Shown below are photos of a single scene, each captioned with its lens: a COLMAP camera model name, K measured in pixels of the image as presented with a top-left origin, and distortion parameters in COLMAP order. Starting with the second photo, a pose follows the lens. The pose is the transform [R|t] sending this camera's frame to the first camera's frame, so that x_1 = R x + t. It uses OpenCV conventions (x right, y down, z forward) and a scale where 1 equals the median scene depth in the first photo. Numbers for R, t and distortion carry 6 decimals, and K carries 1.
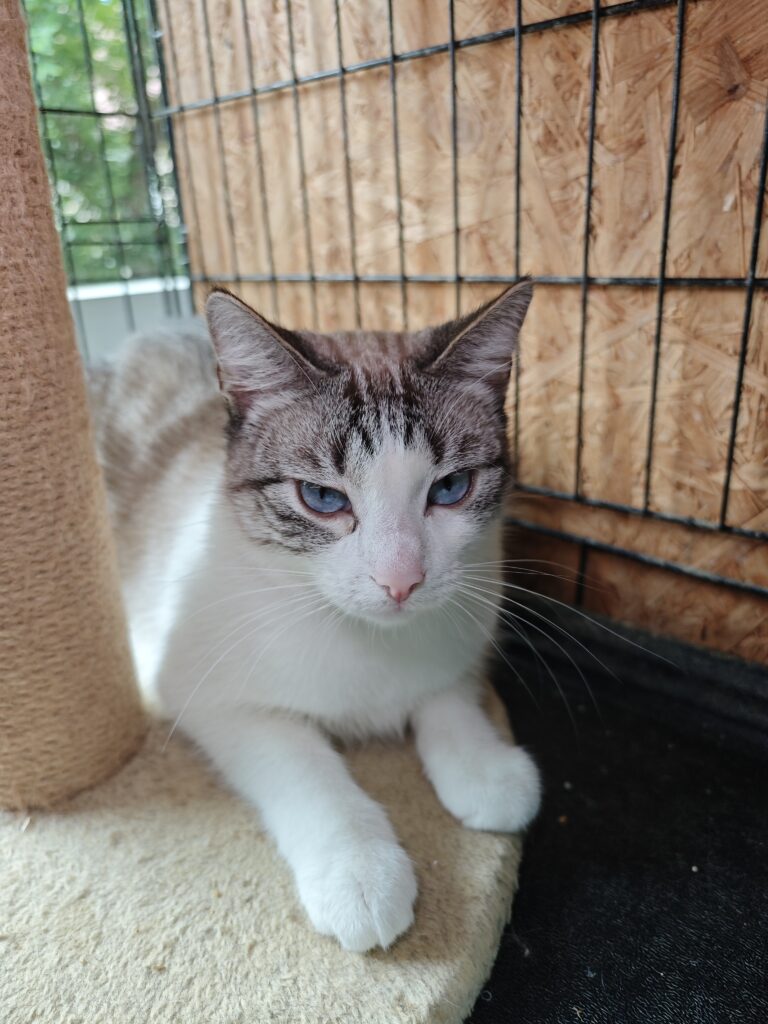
lens RADIAL K [[708.2, 0, 392.2], [0, 708.2, 482.5], [0, 0, 1]] dist [-0.007719, -0.008405]
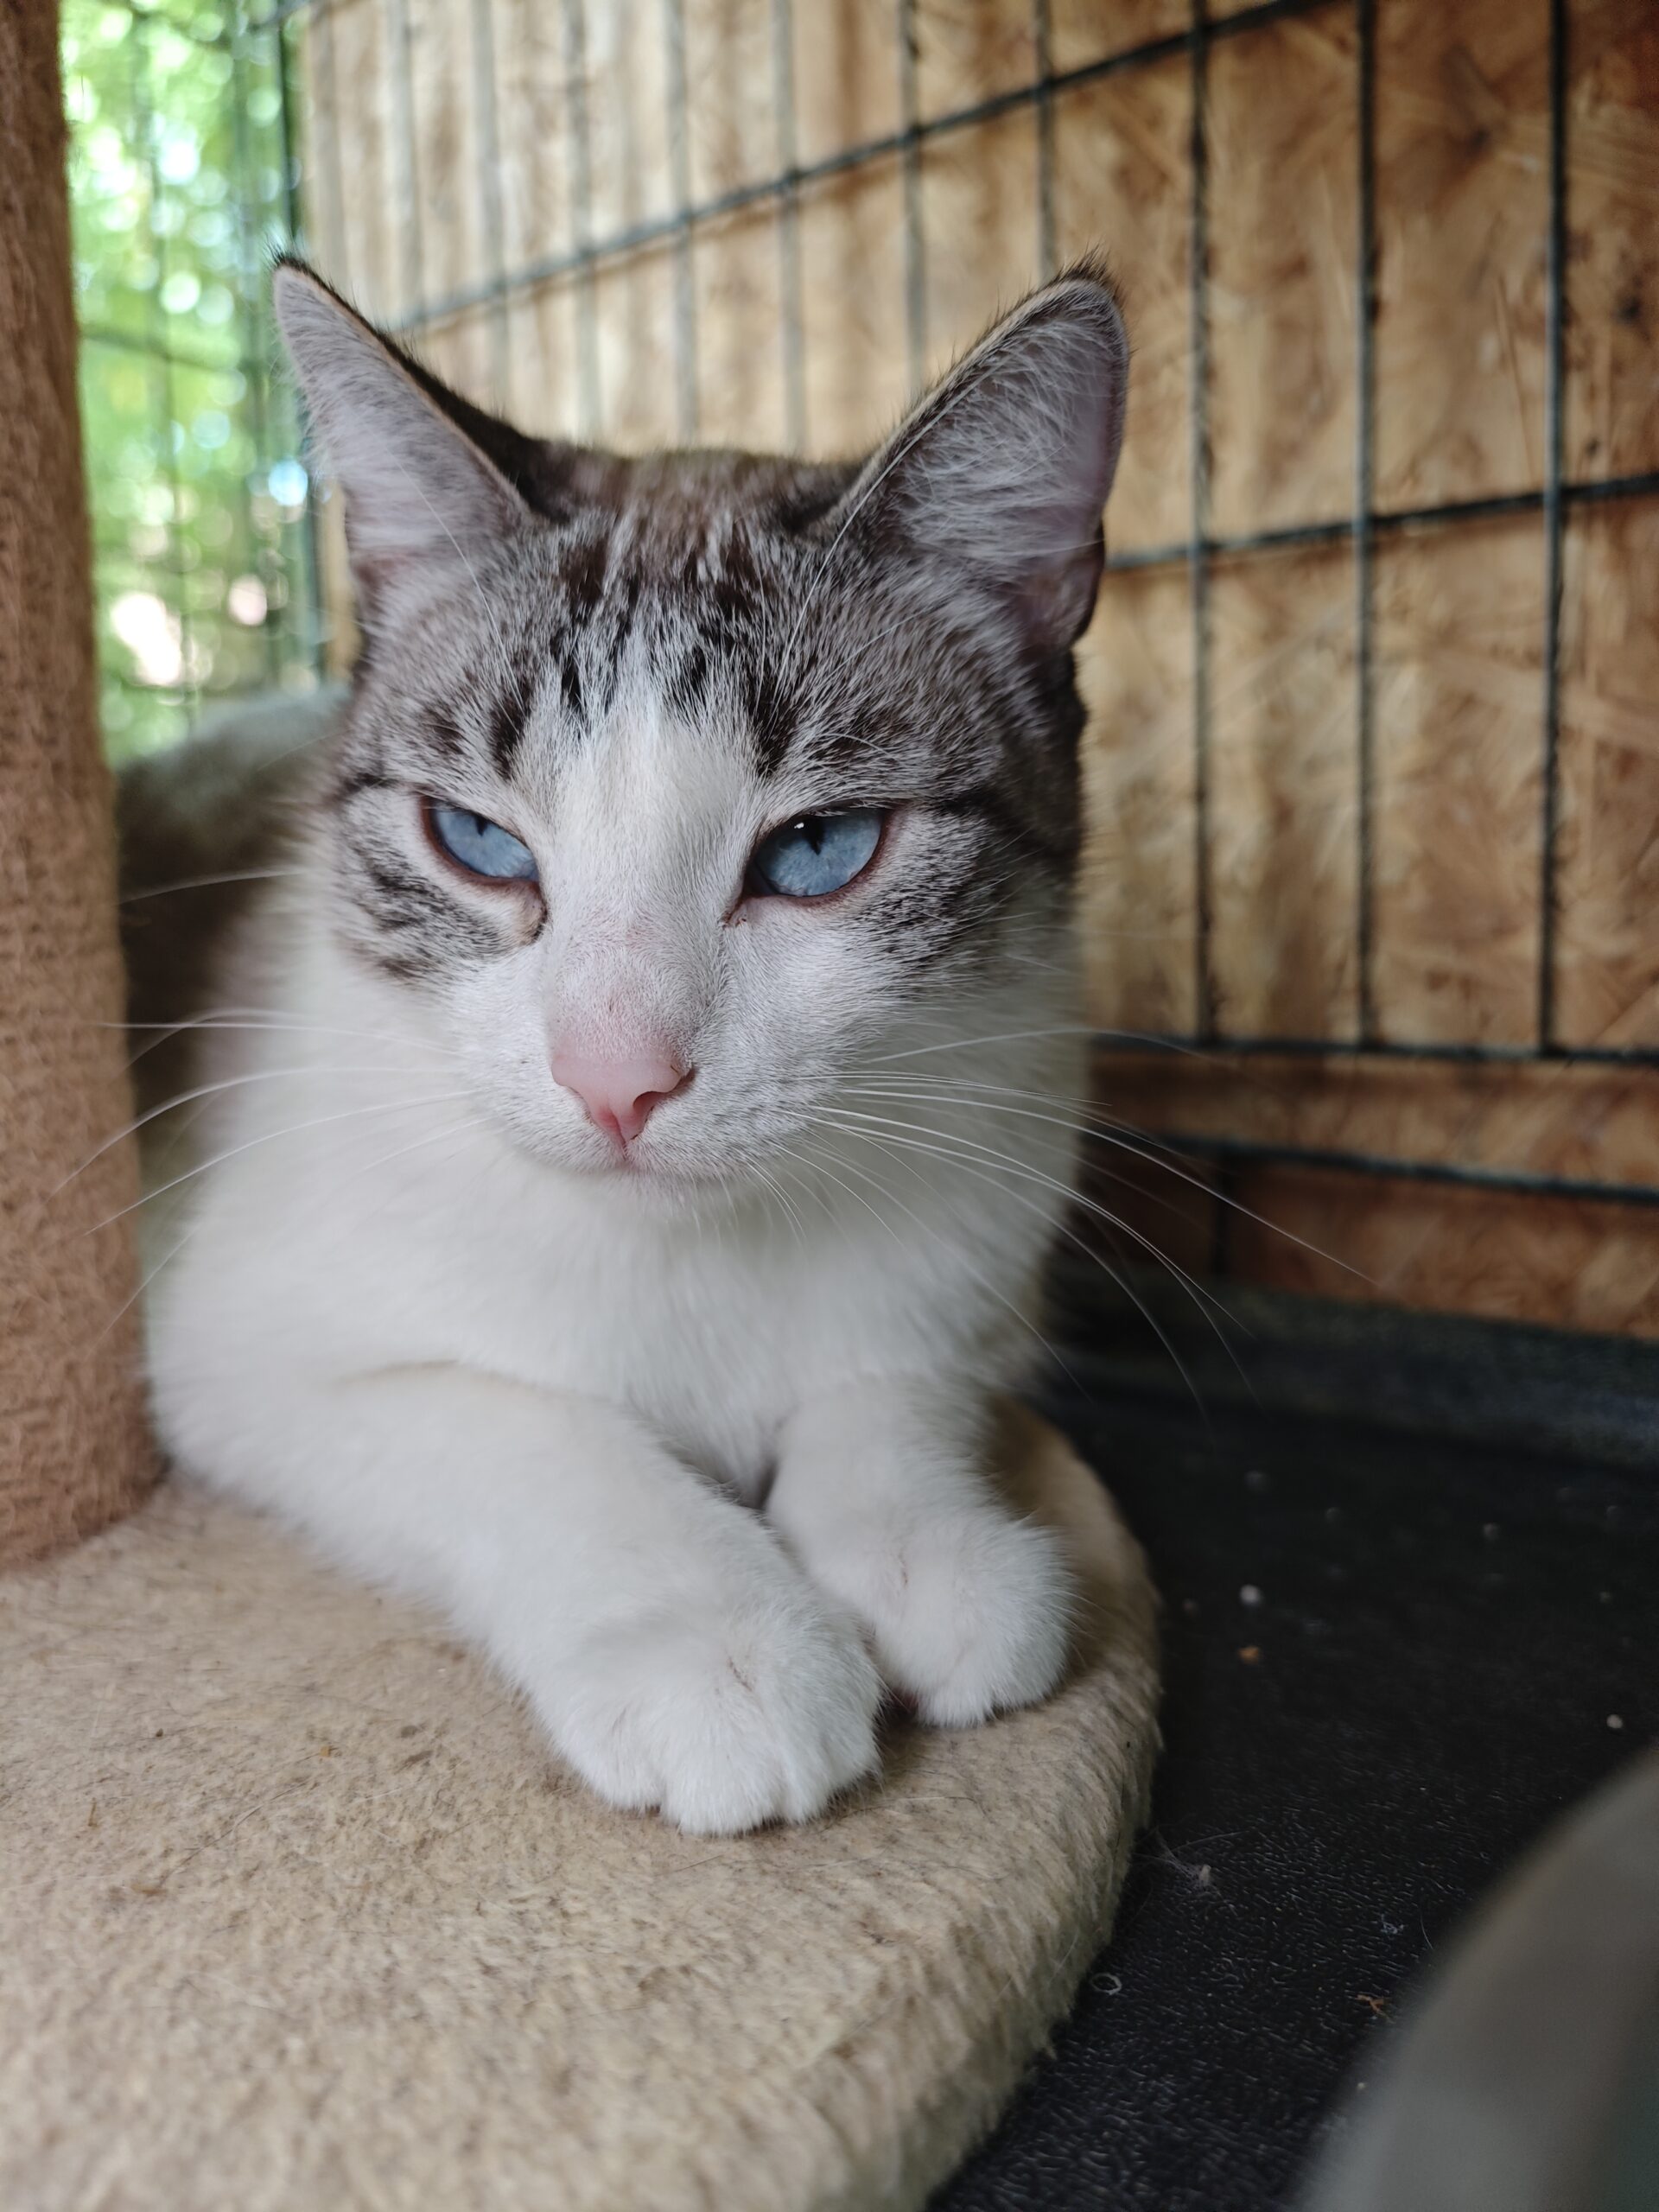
lens RADIAL K [[1541.2, 0, 822.7], [0, 1541.2, 1089.3], [0, 0, 1]] dist [-0.022790, -0.005433]
pose [[0.998084, 0.011279, 0.060842, -0.051793], [0.002934, 0.973515, -0.228606, 0.441990], [-0.061809, 0.228346, 0.971616, 0.165345]]
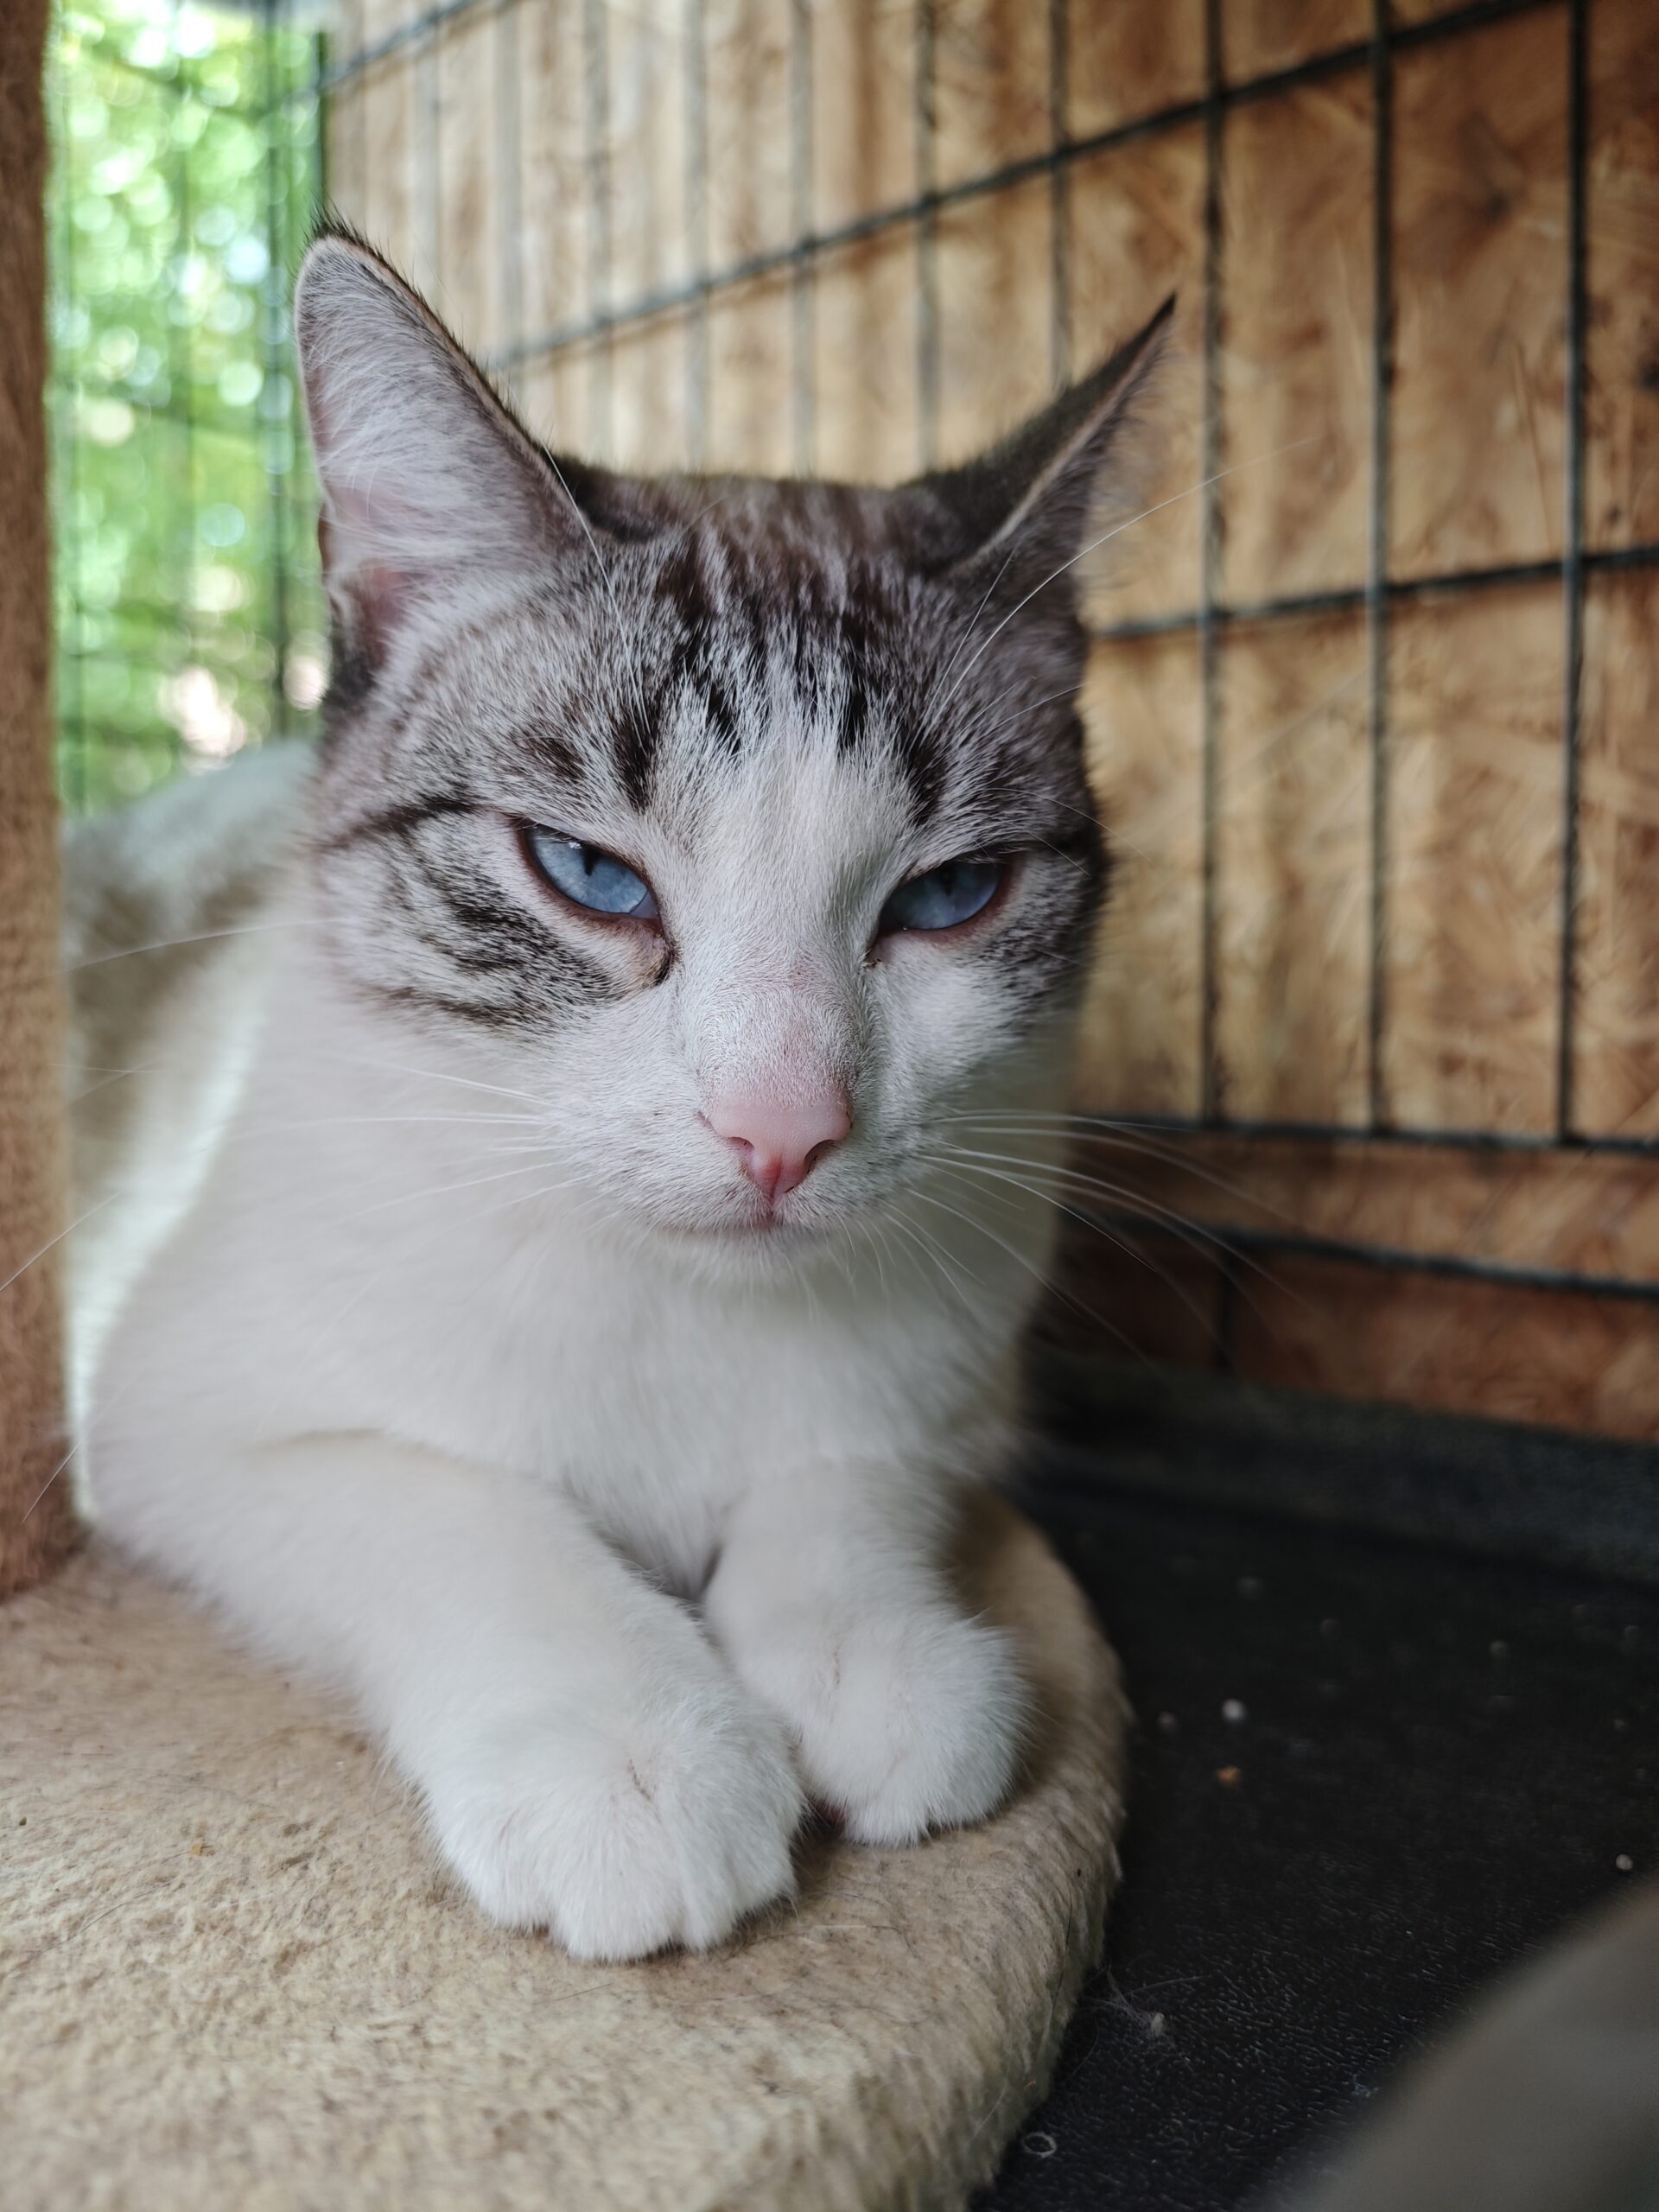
lens RADIAL K [[1547.0, 0, 829.5], [0, 1547.0, 1106.0], [0, 0, 1]] dist [-0.027502, -0.005602]
pose [[0.998283, 0.039955, 0.042825, -0.003920], [-0.026583, 0.960624, -0.276578, 0.448046], [-0.052189, 0.274965, 0.960037, 0.220150]]
